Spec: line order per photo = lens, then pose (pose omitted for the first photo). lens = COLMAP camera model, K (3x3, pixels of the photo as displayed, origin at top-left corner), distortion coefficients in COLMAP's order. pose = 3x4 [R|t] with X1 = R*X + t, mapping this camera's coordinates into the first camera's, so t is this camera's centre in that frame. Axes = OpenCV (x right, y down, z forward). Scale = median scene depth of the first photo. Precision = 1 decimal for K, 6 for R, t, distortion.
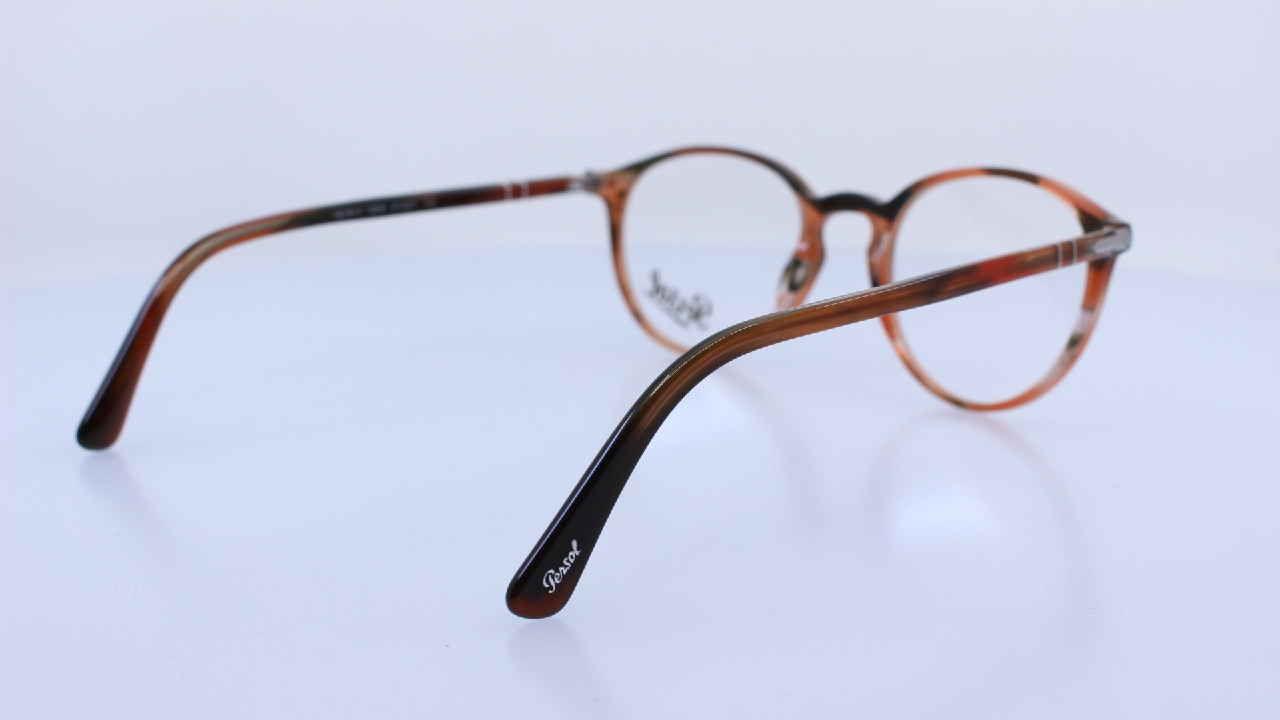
lens RADIAL K [[1673.6, 0, 640.0], [0, 1673.6, 360.0], [0, 0, 1]] dist [-0.116429, 0.030708]
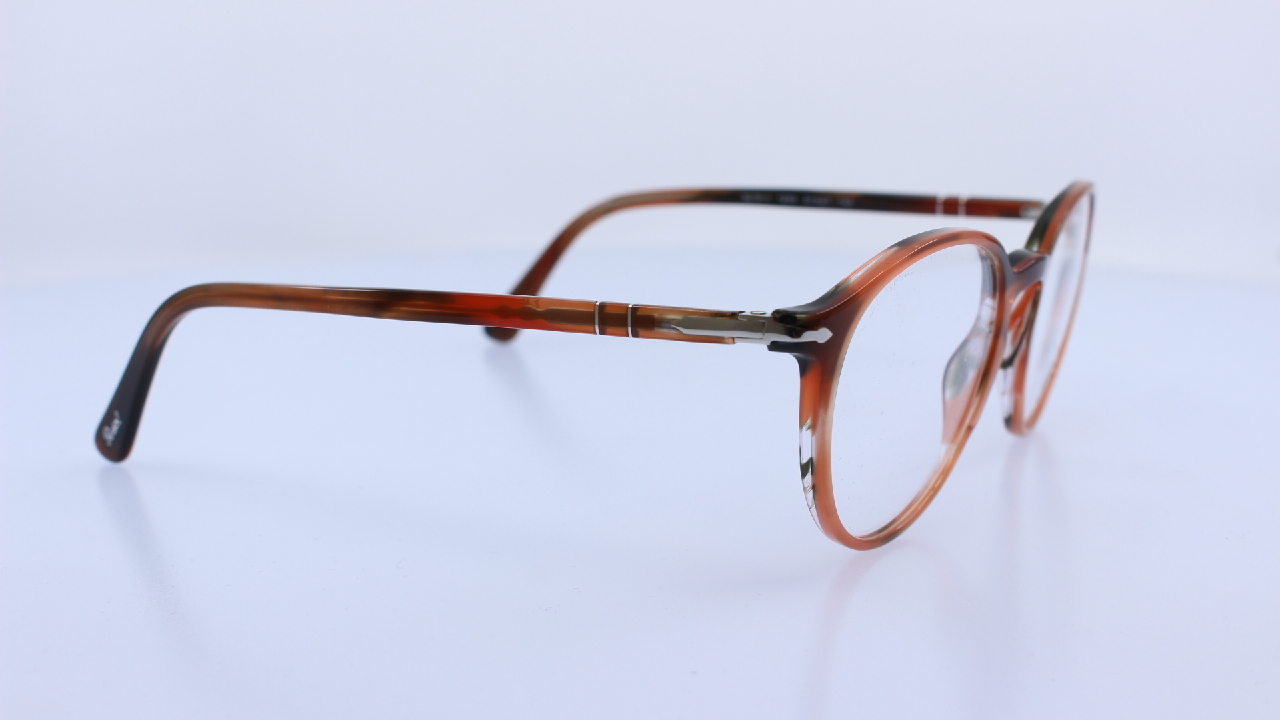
lens RADIAL K [[1673.6, 0, 640.0], [0, 1673.6, 360.0], [0, 0, 1]] dist [-0.116429, 0.030708]
pose [[0.268966, 0.205957, -0.940871, 0.852333], [-0.197829, 0.967855, 0.155310, -0.143442], [0.942614, 0.144358, 0.301064, 0.647657]]
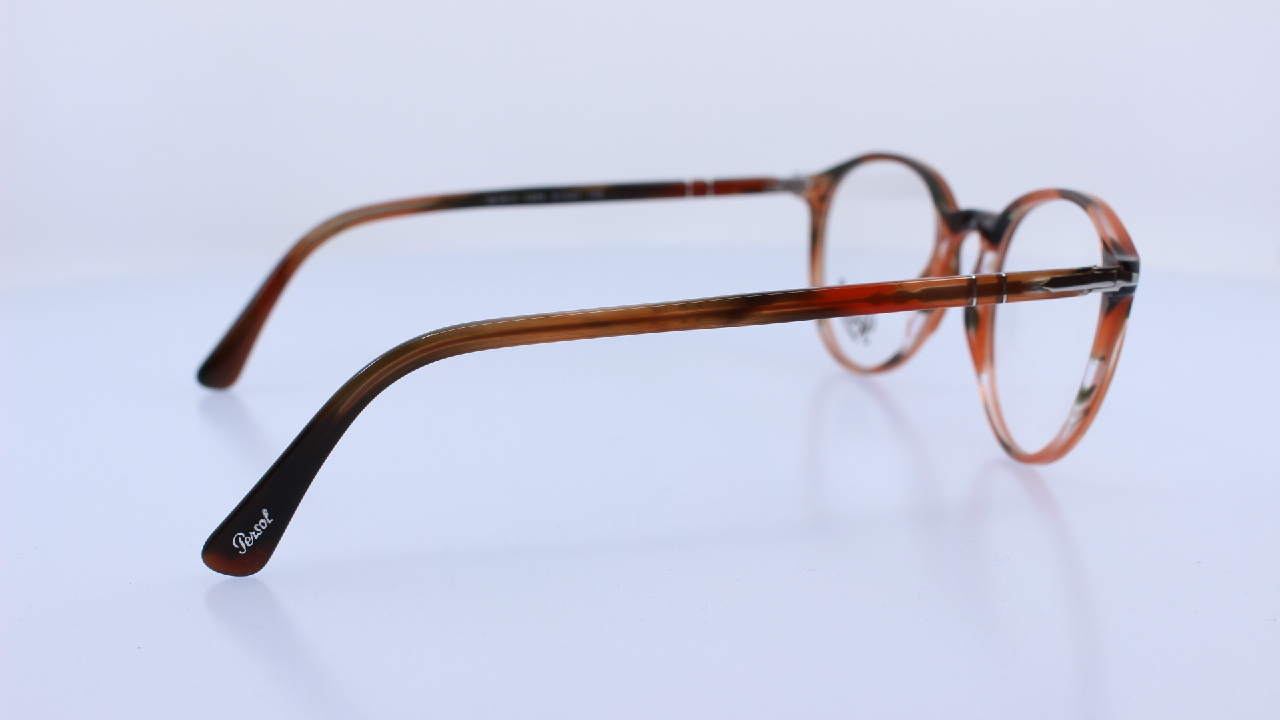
lens RADIAL K [[1673.6, 0, 640.0], [0, 1673.6, 360.0], [0, 0, 1]] dist [-0.116429, 0.030708]
pose [[0.868407, 0.104077, -0.484807, 0.441611], [-0.102230, 0.994298, 0.030336, -0.028630], [0.485200, 0.023218, 0.874095, 0.120171]]
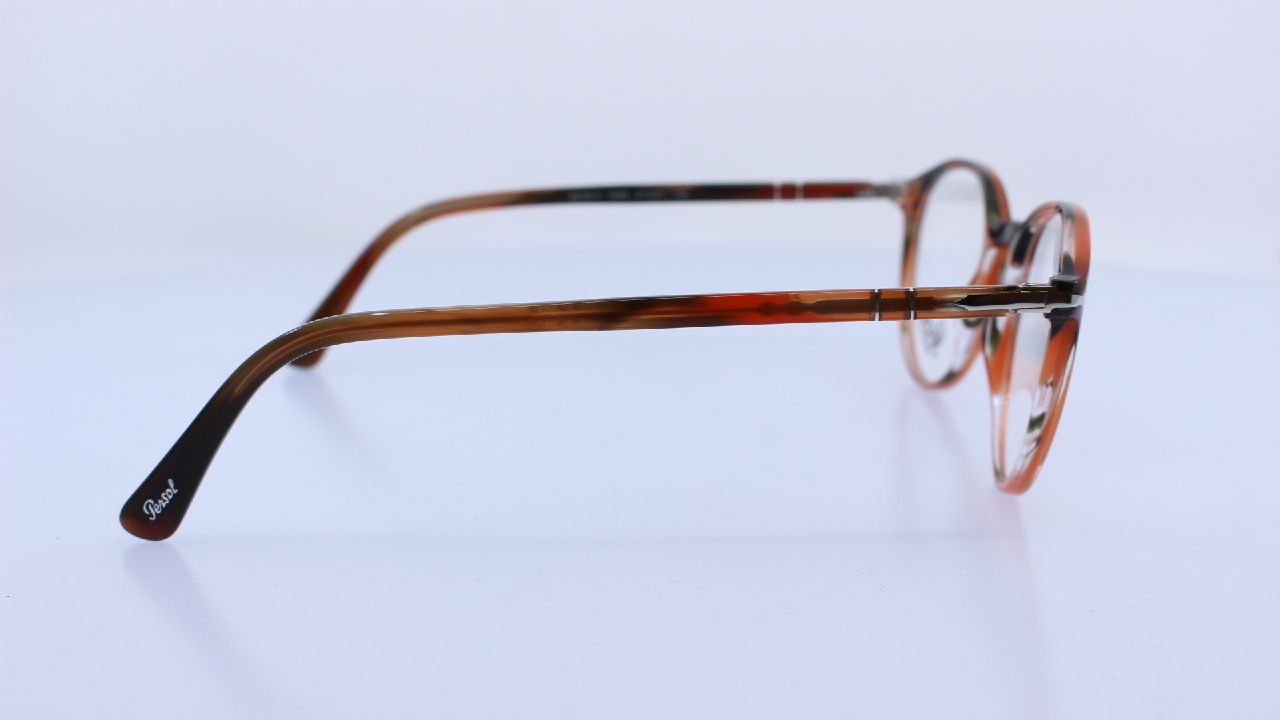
lens RADIAL K [[1673.6, 0, 640.0], [0, 1673.6, 360.0], [0, 0, 1]] dist [-0.116429, 0.030708]
pose [[0.714369, 0.147669, -0.684011, 0.622008], [-0.143837, 0.987595, 0.062988, -0.058807], [0.684827, 0.053389, 0.726748, 0.256797]]
